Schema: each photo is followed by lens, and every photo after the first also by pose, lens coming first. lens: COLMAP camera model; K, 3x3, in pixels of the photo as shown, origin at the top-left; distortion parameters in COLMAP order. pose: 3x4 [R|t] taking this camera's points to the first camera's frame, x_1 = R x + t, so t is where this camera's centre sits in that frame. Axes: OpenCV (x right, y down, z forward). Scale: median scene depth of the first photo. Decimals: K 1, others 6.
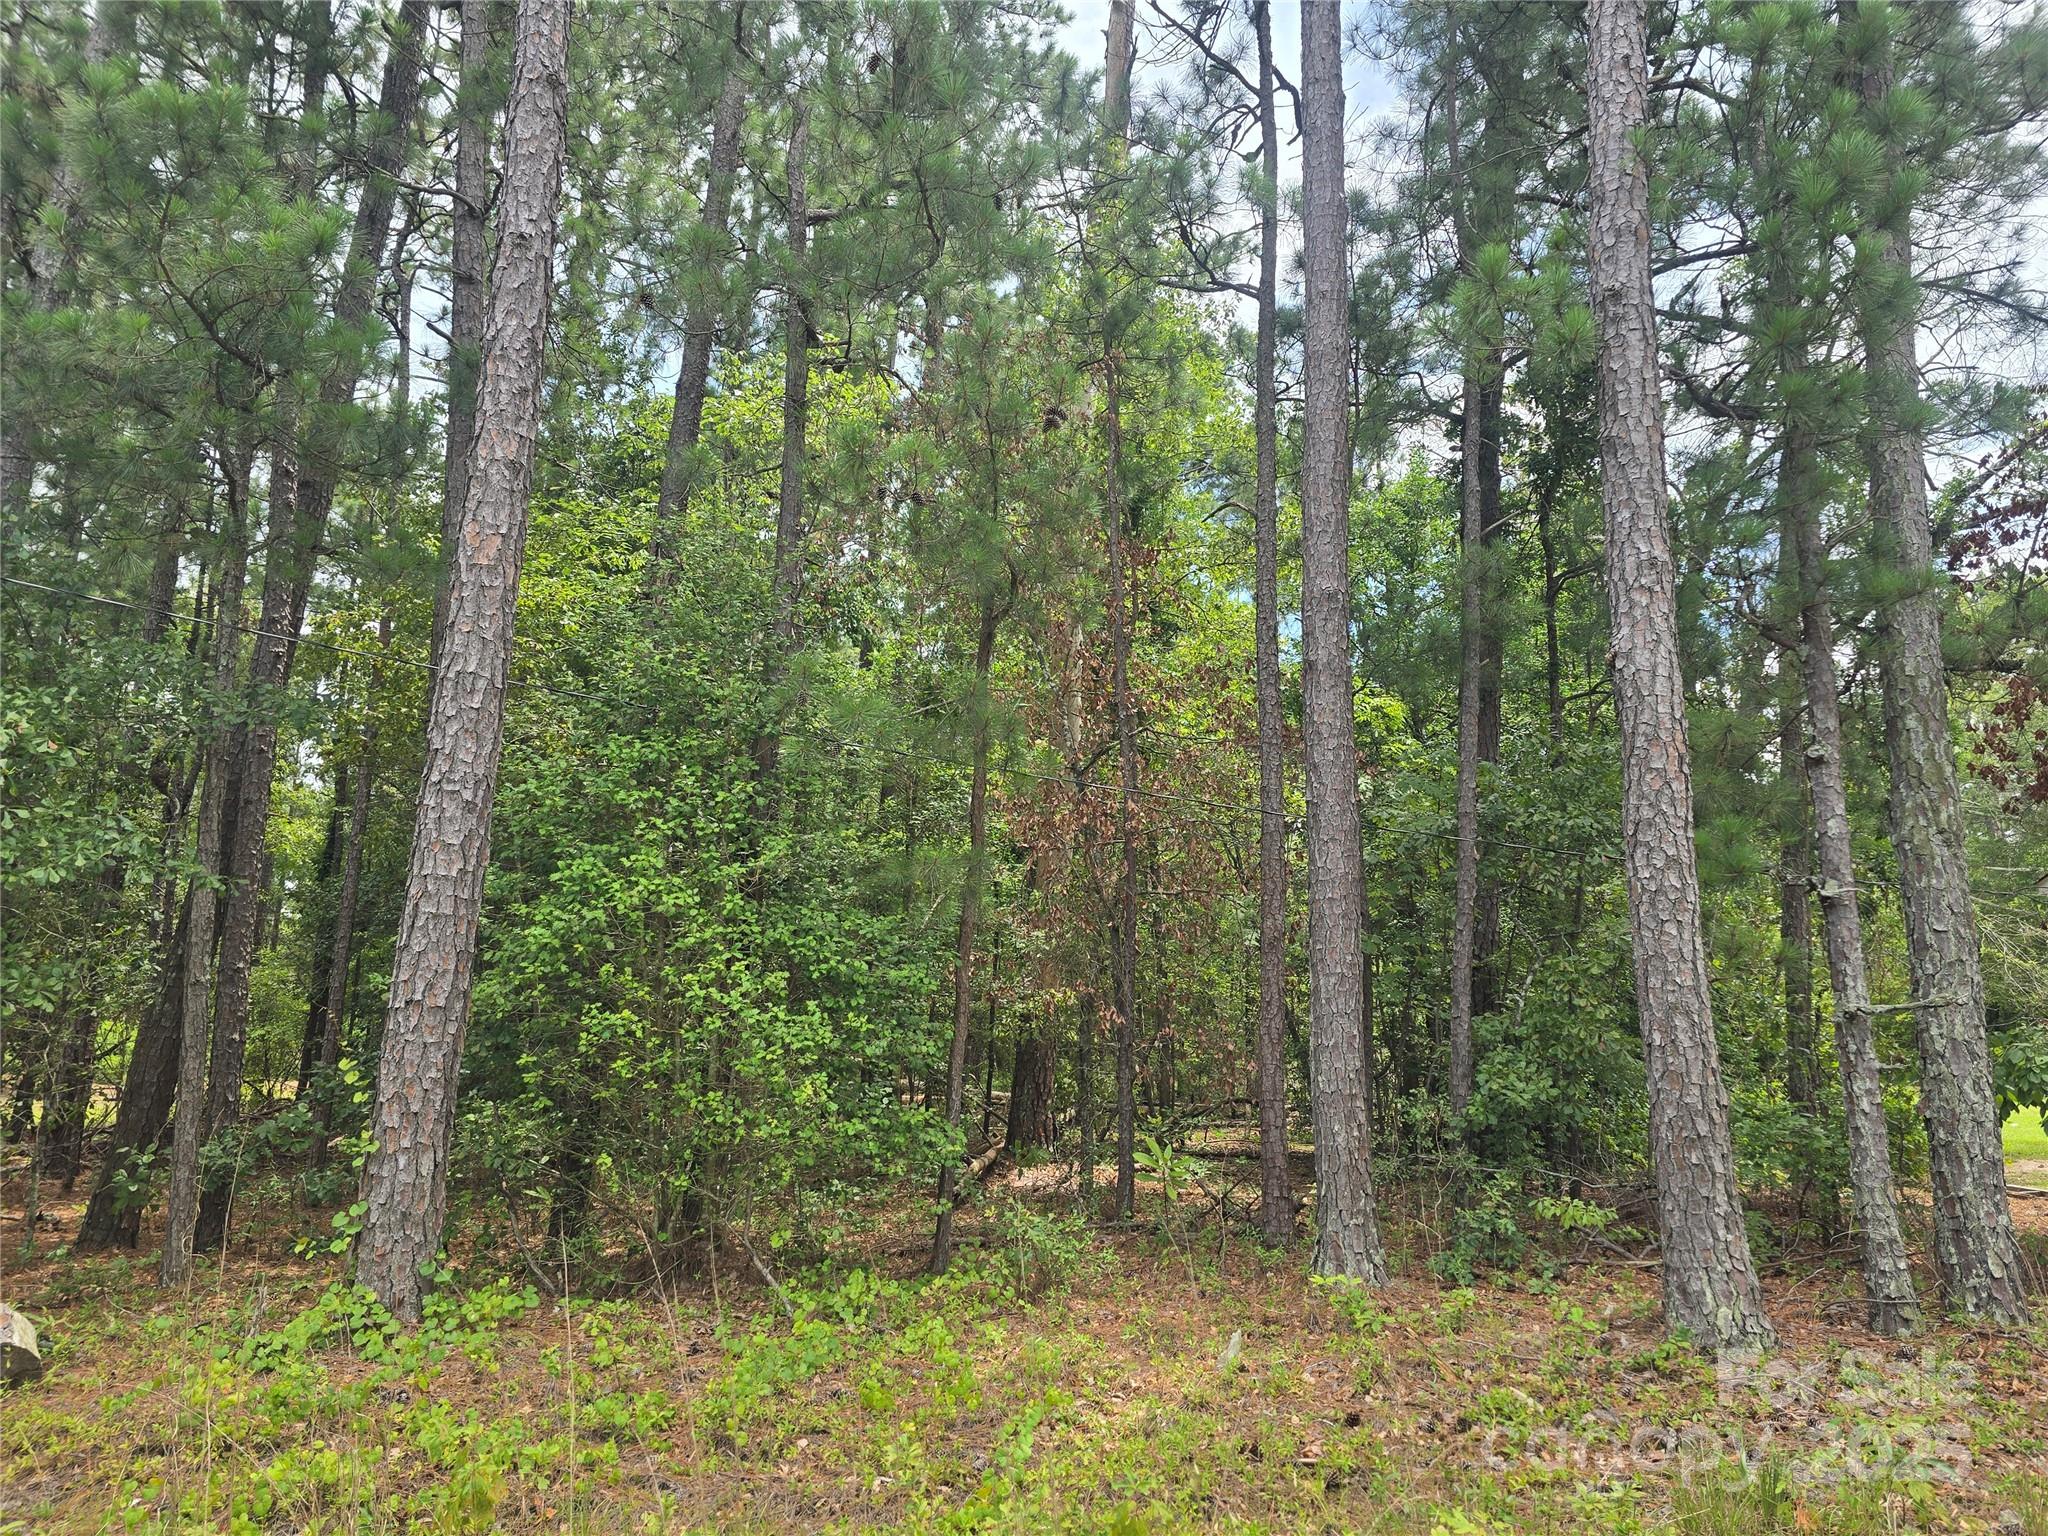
lens RADIAL K [[1427.5, 0, 1023.2], [0, 1427.5, 697.5], [0, 0, 1]] dist [0.002445, -0.034278]
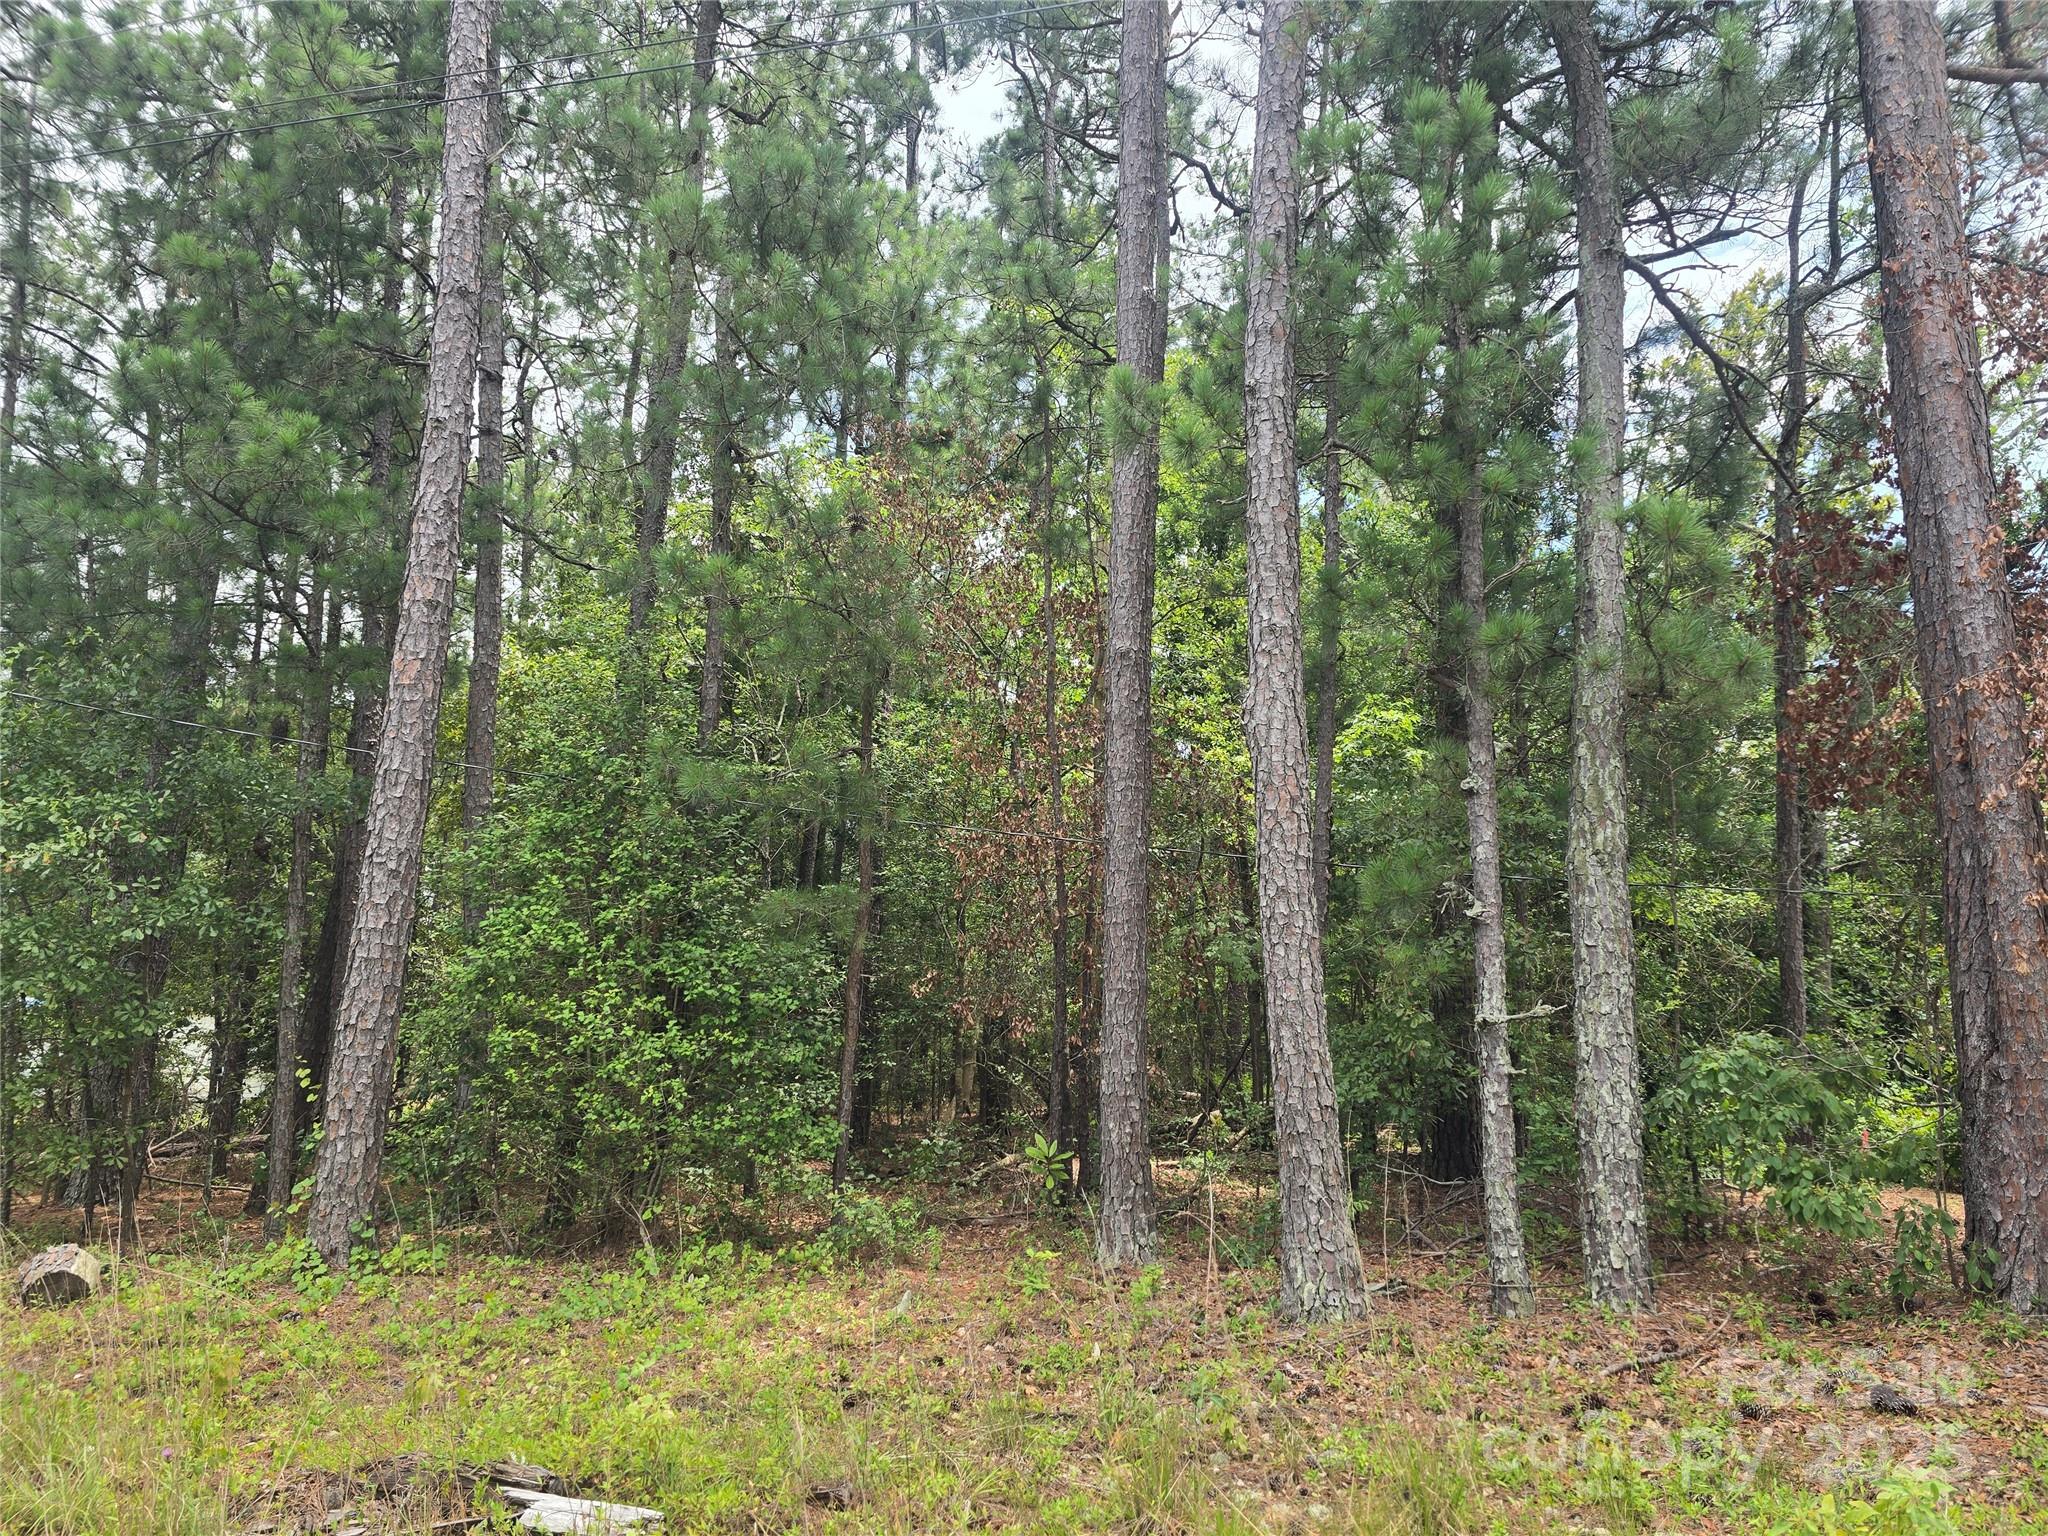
lens RADIAL K [[1427.5, 0, 1023.2], [0, 1427.5, 697.5], [0, 0, 1]] dist [0.002445, -0.034278]
pose [[0.975631, -0.059374, -0.211232, 0.475268], [0.058744, 0.998230, -0.009263, -0.039827], [0.211408, -0.003371, 0.977392, -0.153005]]
